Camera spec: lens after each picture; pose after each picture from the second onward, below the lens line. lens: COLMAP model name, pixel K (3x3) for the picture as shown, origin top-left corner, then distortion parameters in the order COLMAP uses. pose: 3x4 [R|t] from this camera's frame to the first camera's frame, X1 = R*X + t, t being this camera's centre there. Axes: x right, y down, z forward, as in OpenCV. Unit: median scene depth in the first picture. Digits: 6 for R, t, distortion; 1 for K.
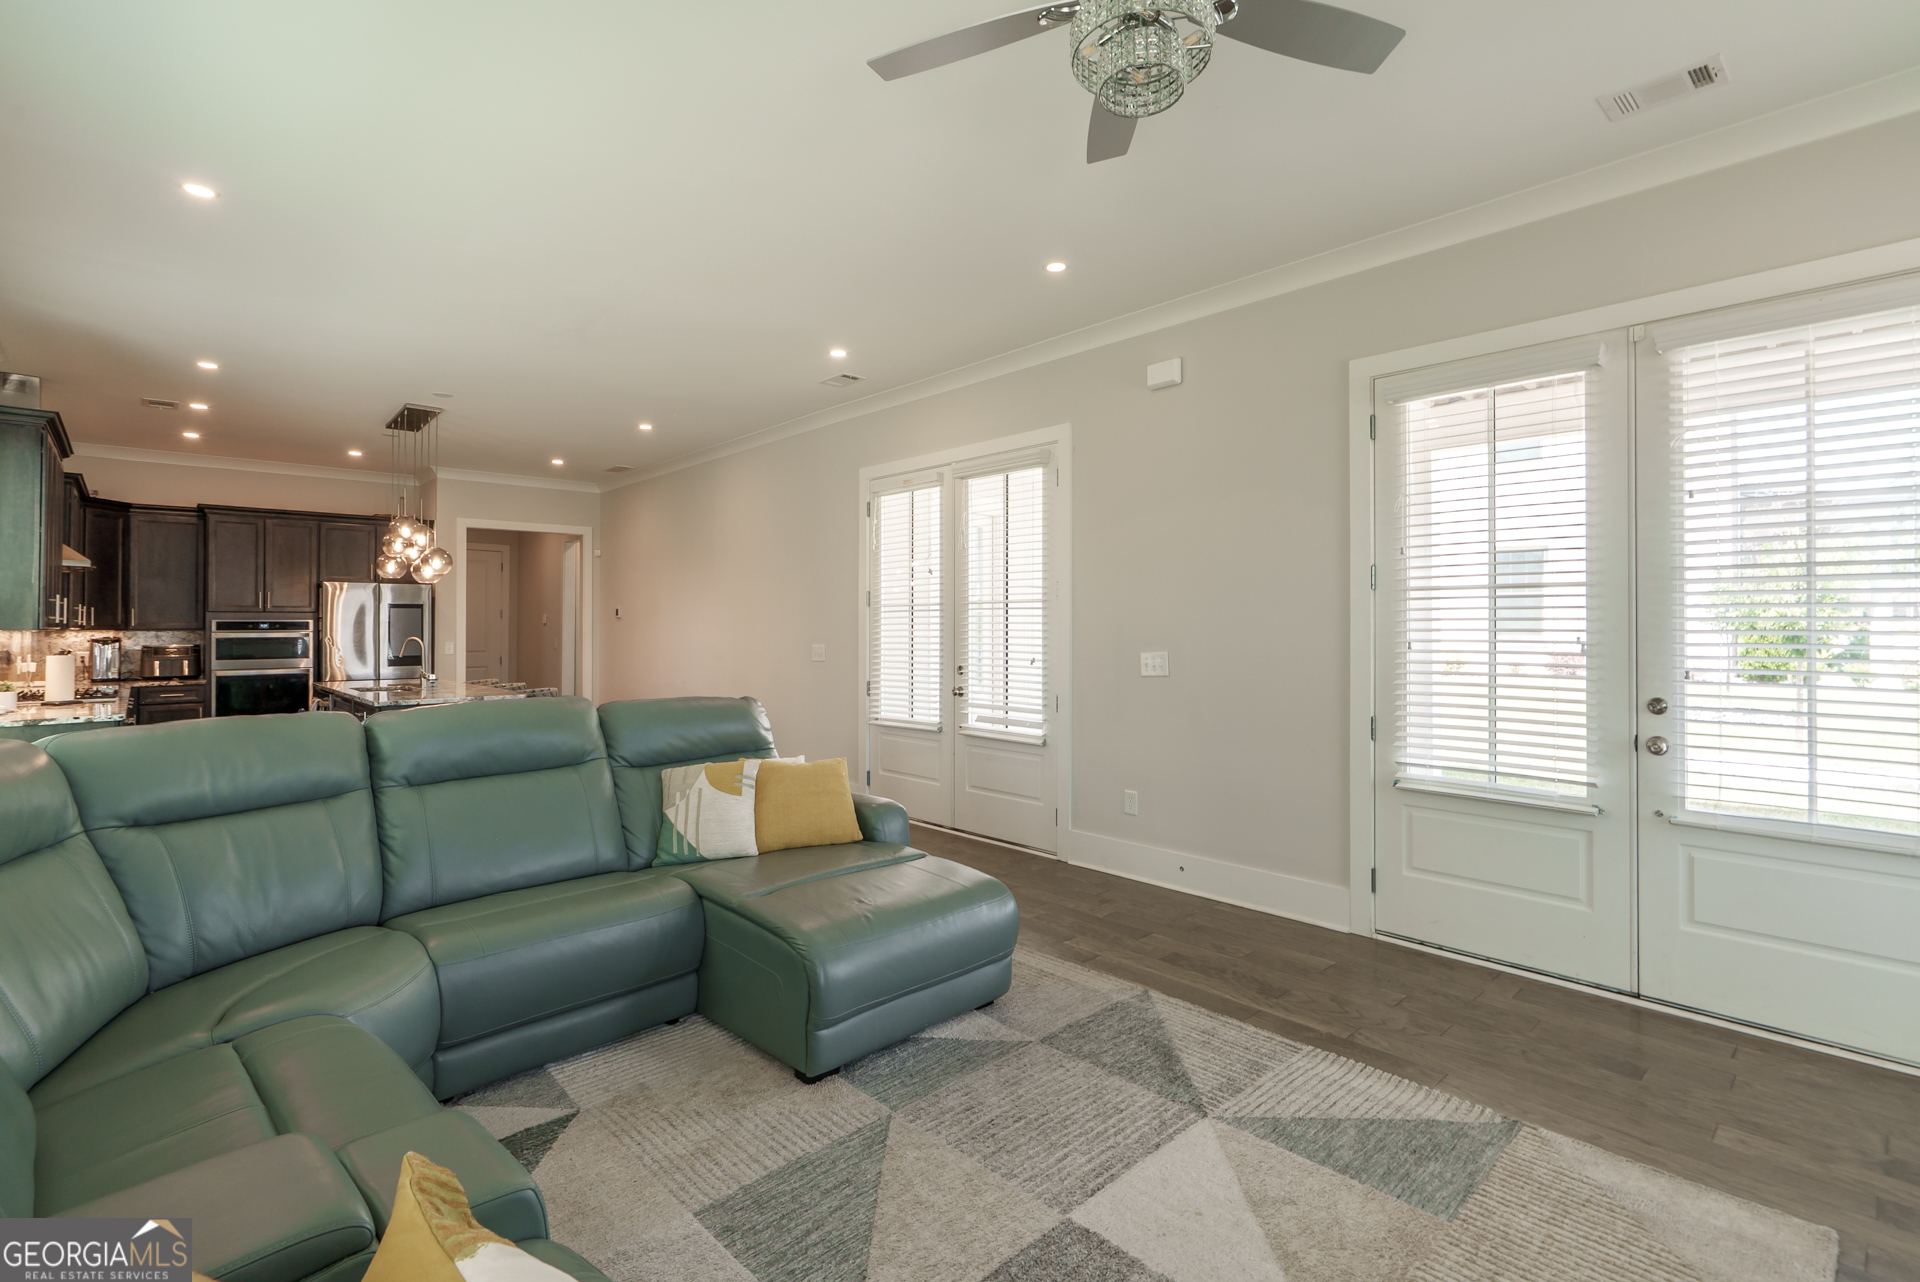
lens RADIAL K [[884.9, 0, 959.9], [0, 884.9, 622.2], [0, 0, 1]] dist [-0.005376, 0.001293]
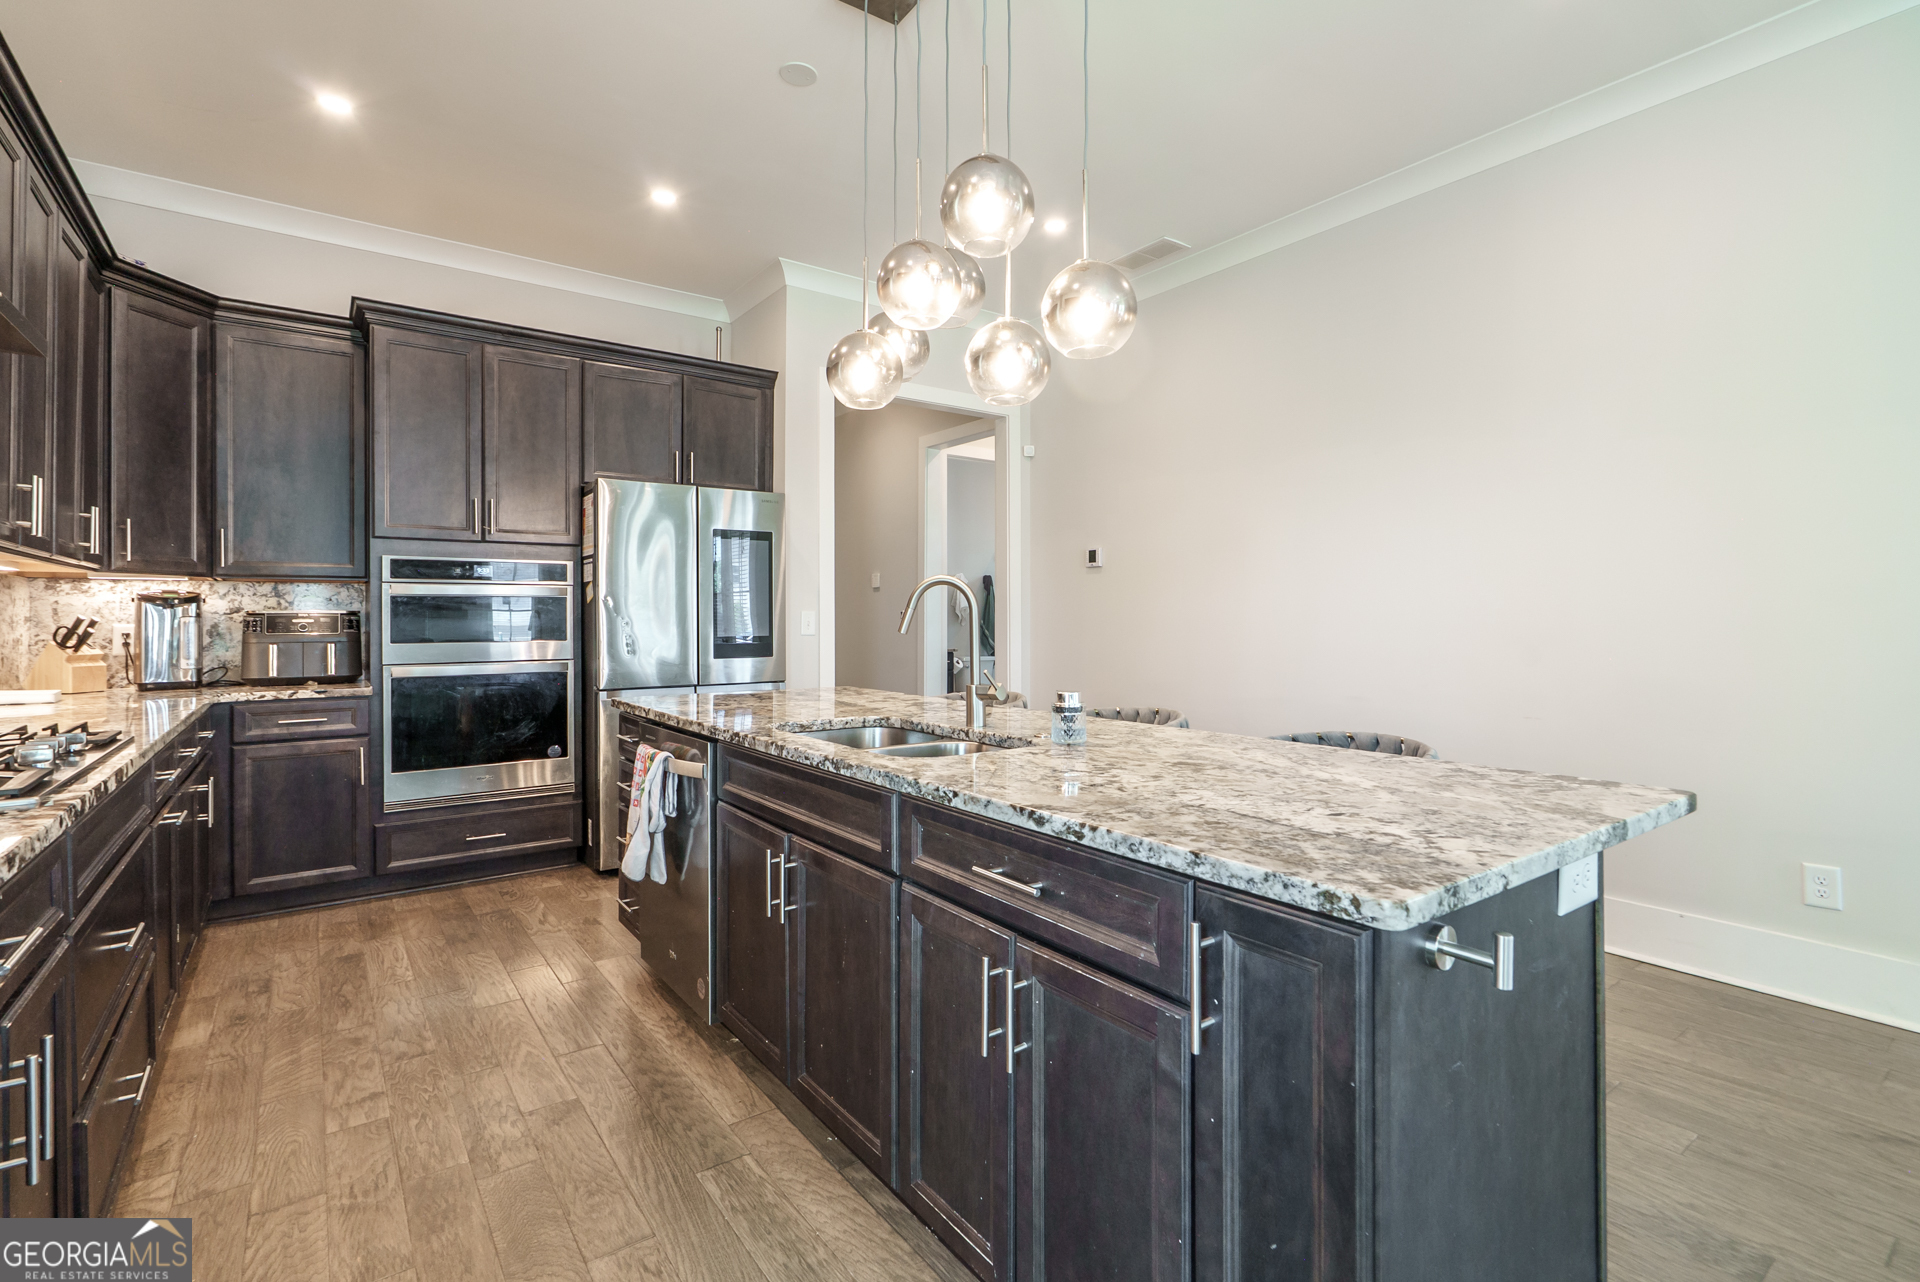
lens RADIAL K [[884.9, 0, 962.1], [0, 884.9, 628.3], [0, 0, 1]] dist [-0.005376, 0.001293]
pose [[0.992781, 0.000050, -0.119940, -0.495173], [0.001699, 0.999894, 0.014486, 0.029500], [0.119928, -0.014585, 0.992675, 0.581884]]
